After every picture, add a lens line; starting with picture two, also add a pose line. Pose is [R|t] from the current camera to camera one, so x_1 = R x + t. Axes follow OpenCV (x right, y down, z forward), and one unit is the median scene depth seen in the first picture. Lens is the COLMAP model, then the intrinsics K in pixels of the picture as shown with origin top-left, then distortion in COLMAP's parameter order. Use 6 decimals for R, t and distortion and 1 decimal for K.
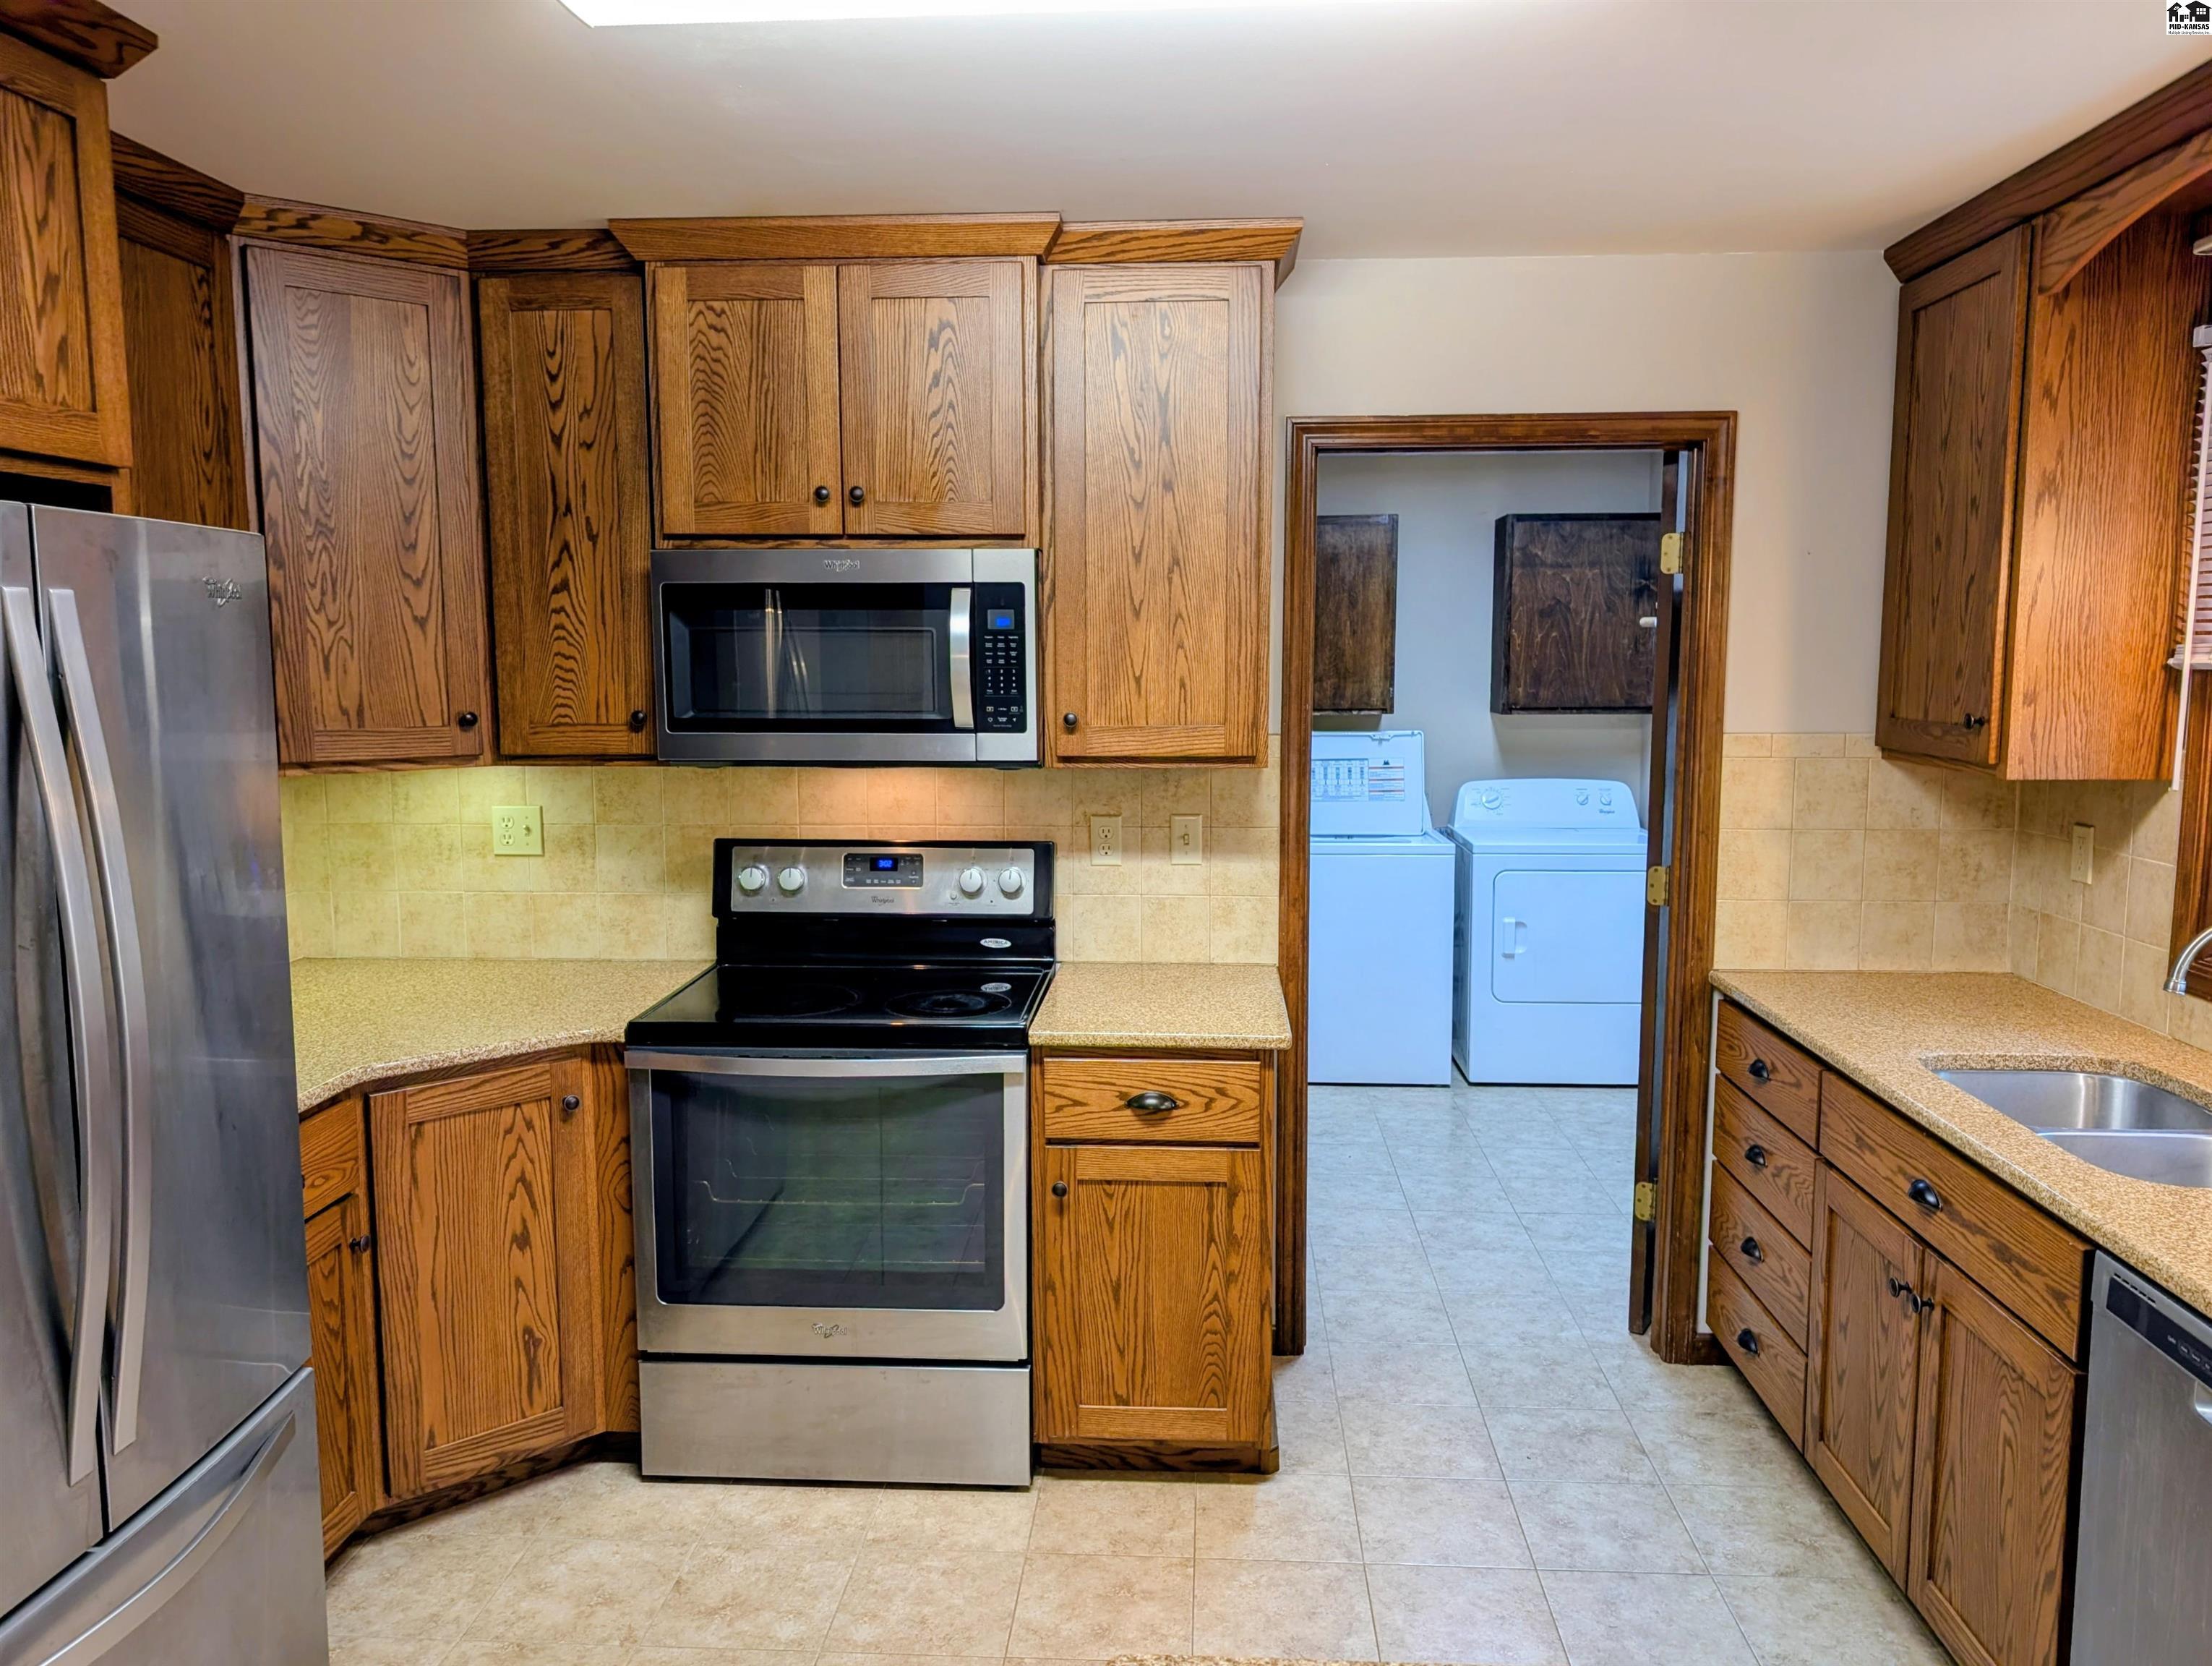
lens RADIAL K [[1597.3, 0, 1116.1], [0, 1597.3, 830.7], [0, 0, 1]] dist [0.006180, 0.000212]
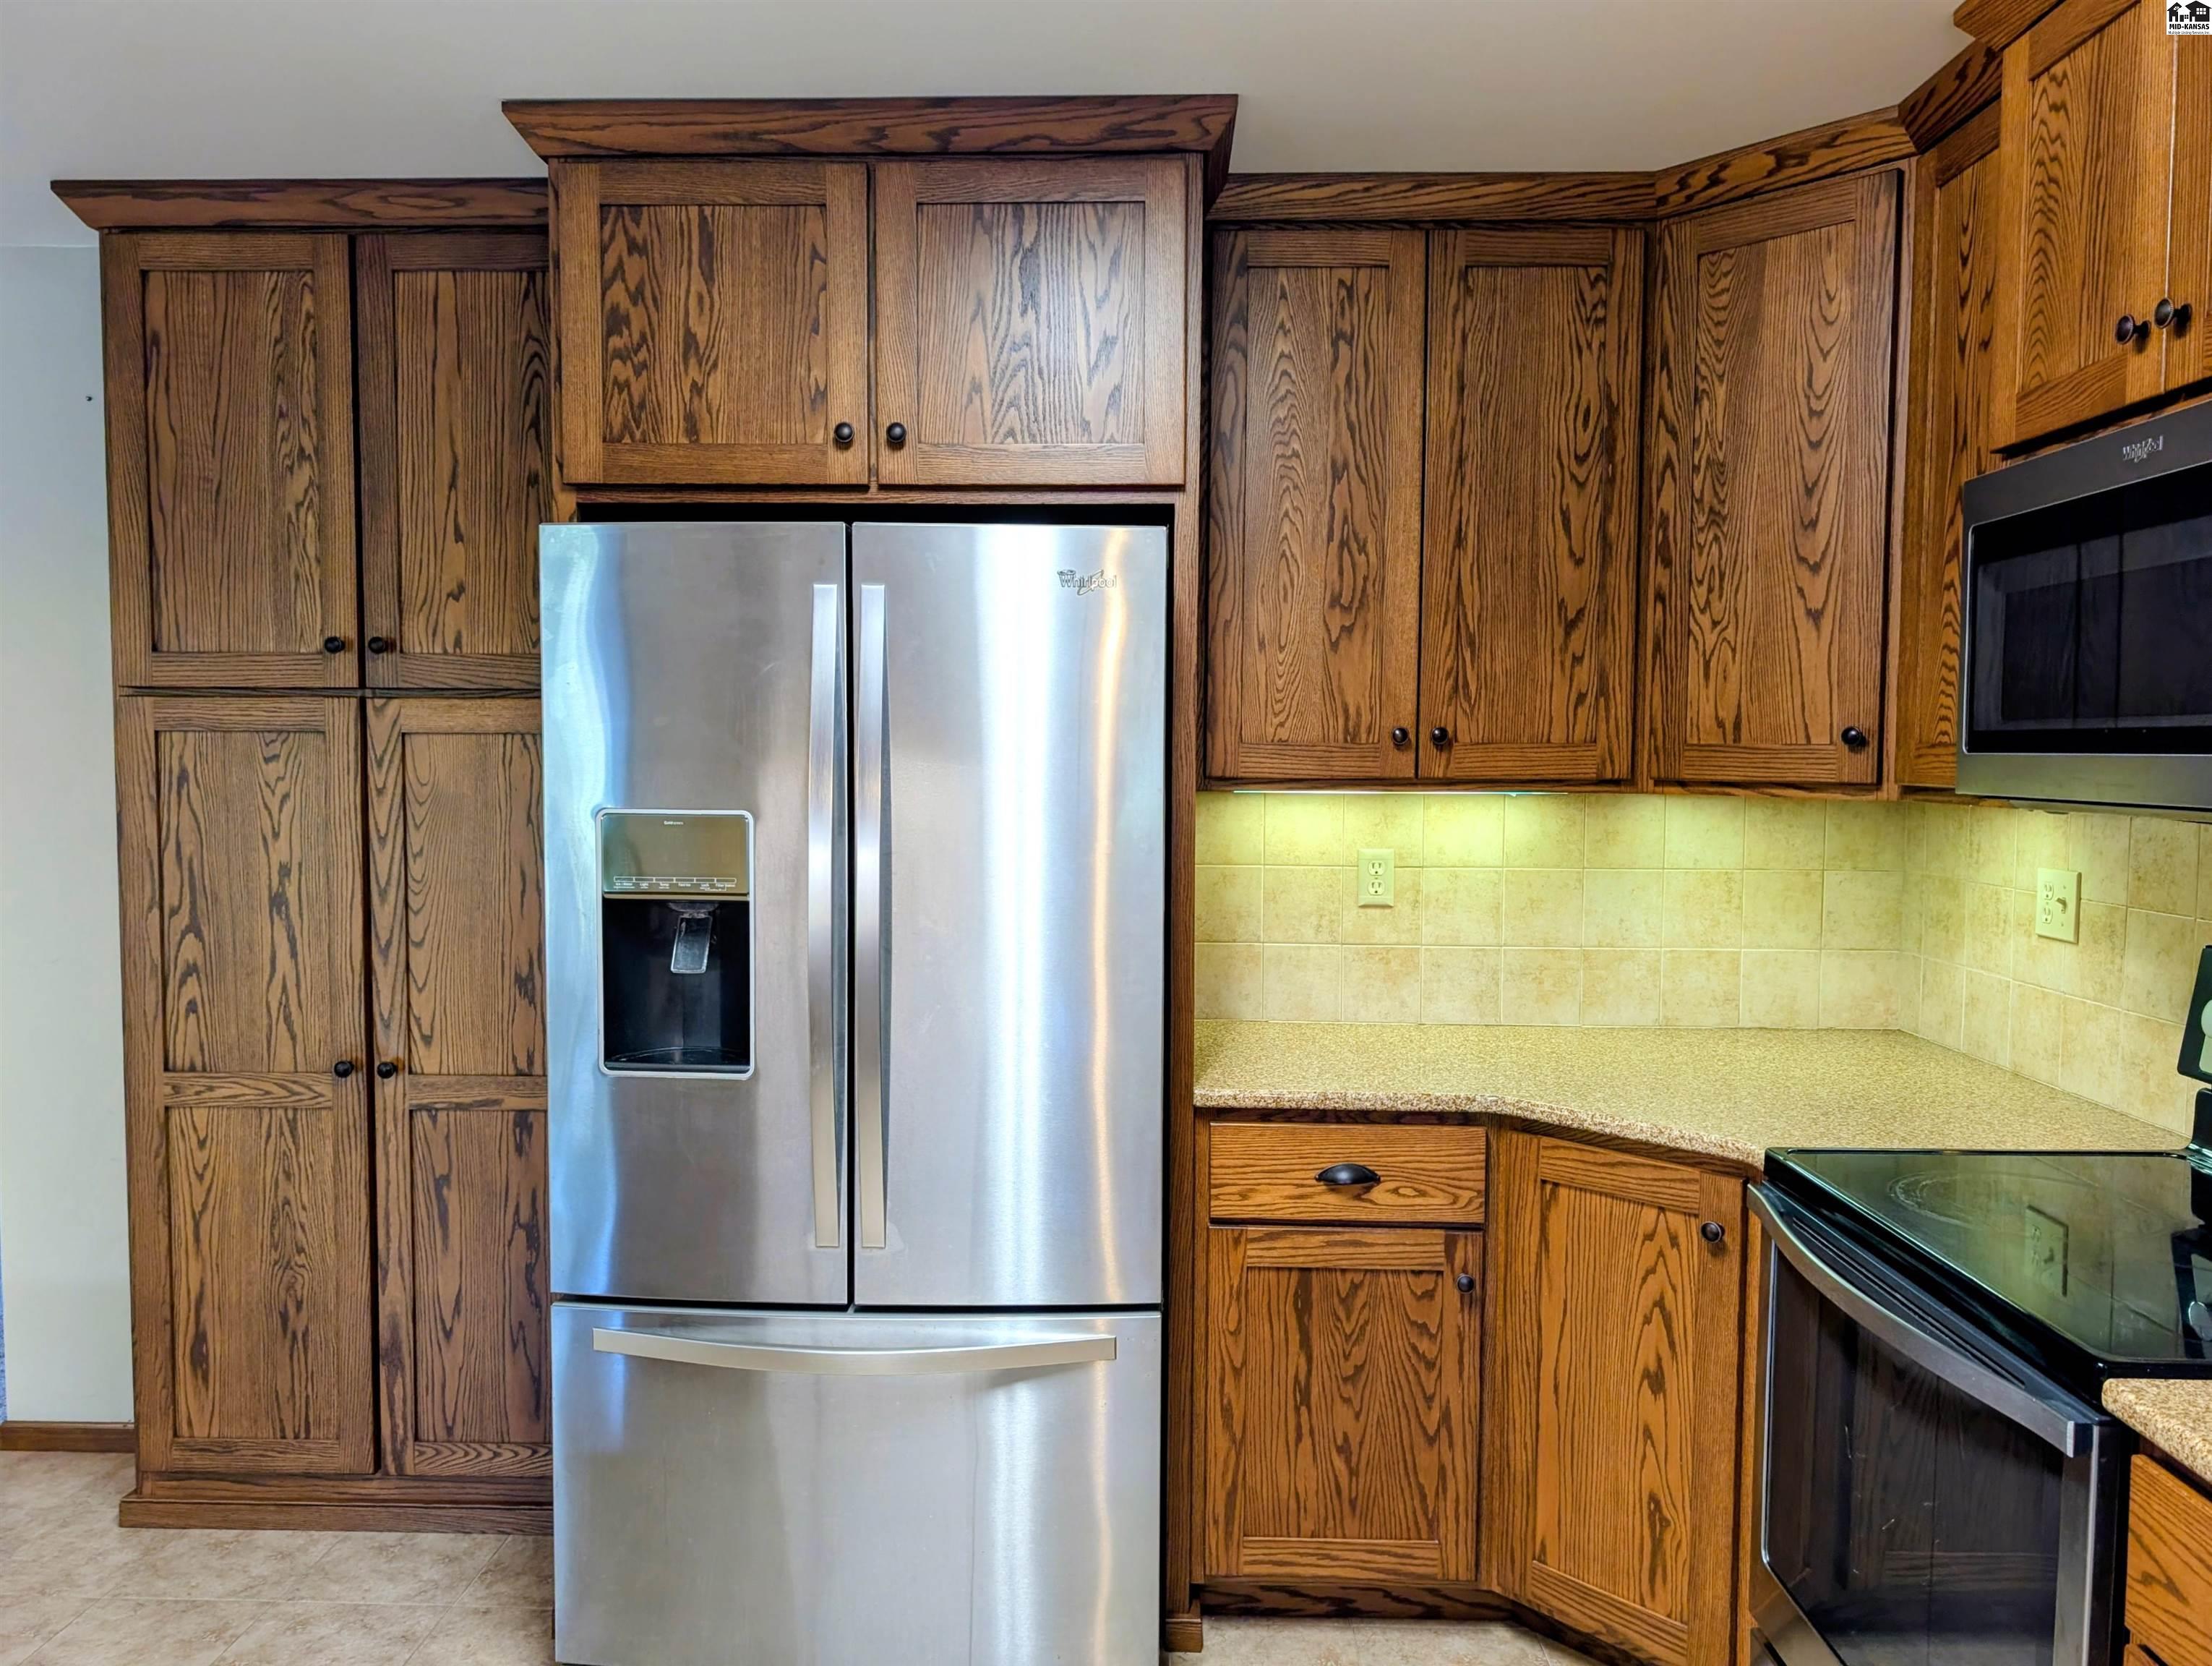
lens RADIAL K [[1597.3, 0, 1102.7], [0, 1597.3, 832.1], [0, 0, 1]] dist [0.006180, 0.000212]
pose [[0.029110, 0.055539, -0.998032, 0.379847], [-0.122038, 0.991183, 0.051599, -0.019937], [0.992098, 0.120296, 0.035631, 0.641470]]
